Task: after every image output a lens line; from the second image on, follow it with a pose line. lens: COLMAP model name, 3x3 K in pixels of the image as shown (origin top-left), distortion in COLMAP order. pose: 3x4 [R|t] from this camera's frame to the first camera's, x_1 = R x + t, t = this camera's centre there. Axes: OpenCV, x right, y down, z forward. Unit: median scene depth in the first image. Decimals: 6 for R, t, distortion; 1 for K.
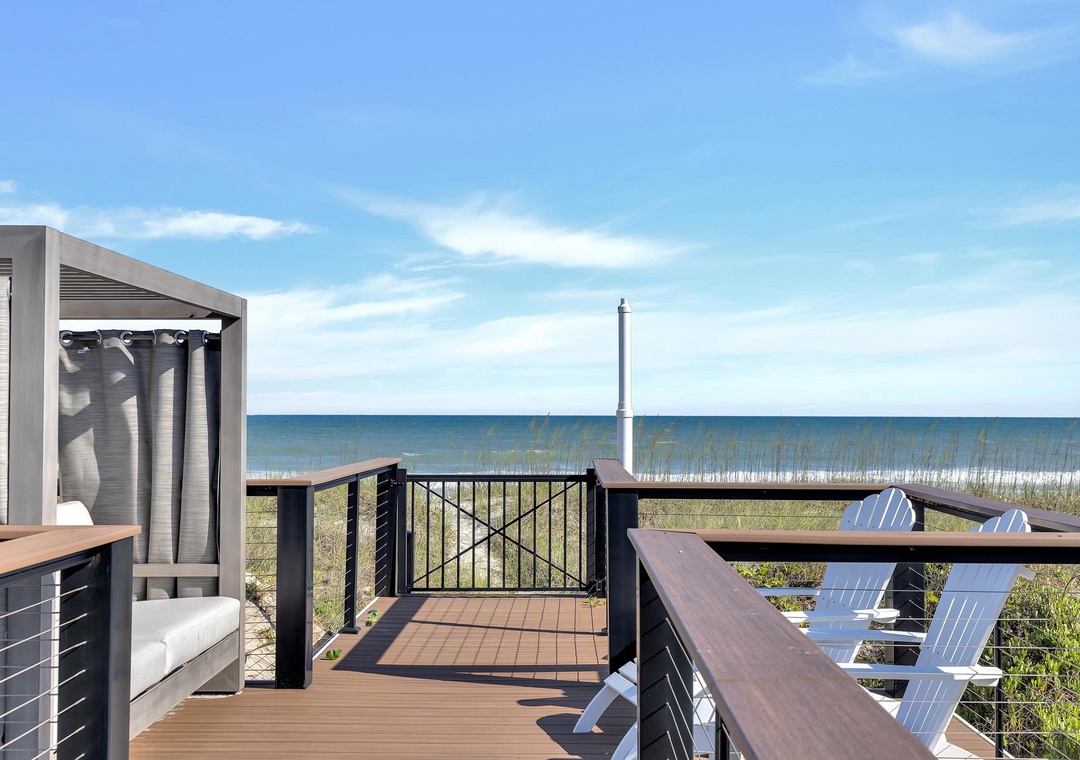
lens RADIAL K [[1113.0, 0, 541.1], [0, 1113.0, 379.0], [0, 0, 1]] dist [0.025176, 0.000000]
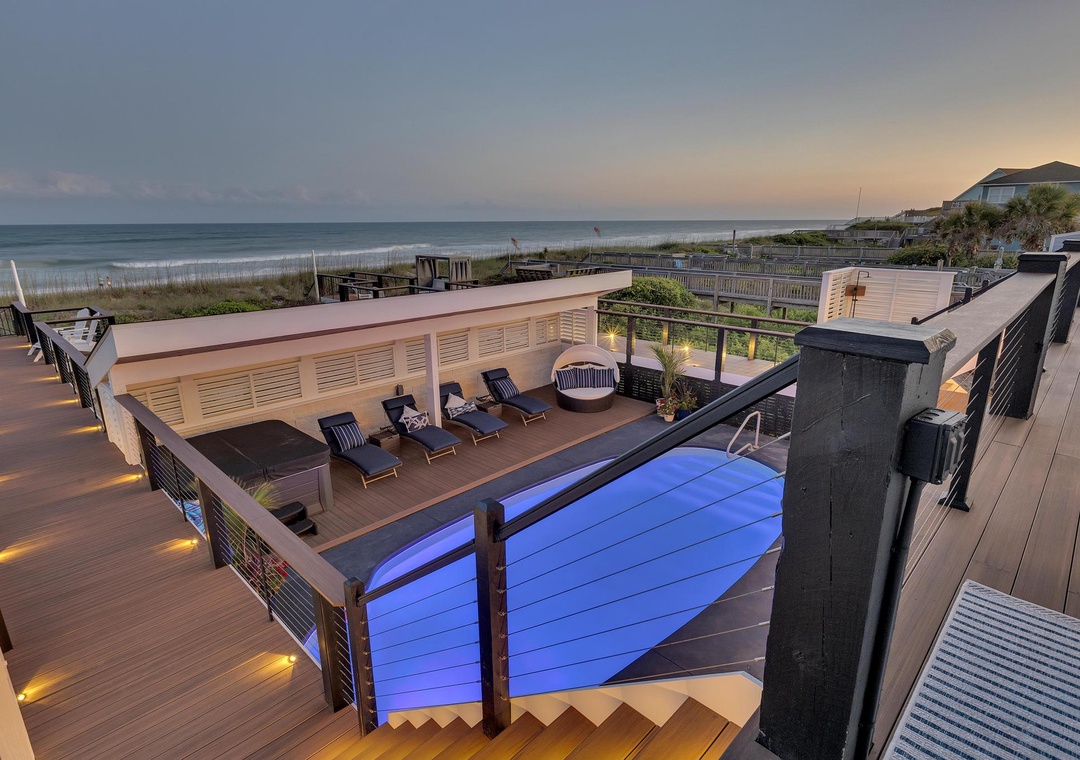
lens RADIAL K [[583.7, 0, 540.6], [0, 583.7, 379.9], [0, 0, 1]] dist [0.002259, 0.000296]
pose [[0.672762, -0.199954, 0.712327, -0.256123], [-0.020188, 0.957468, 0.287833, -0.343134], [-0.739584, -0.208023, 0.640111, -2.056897]]
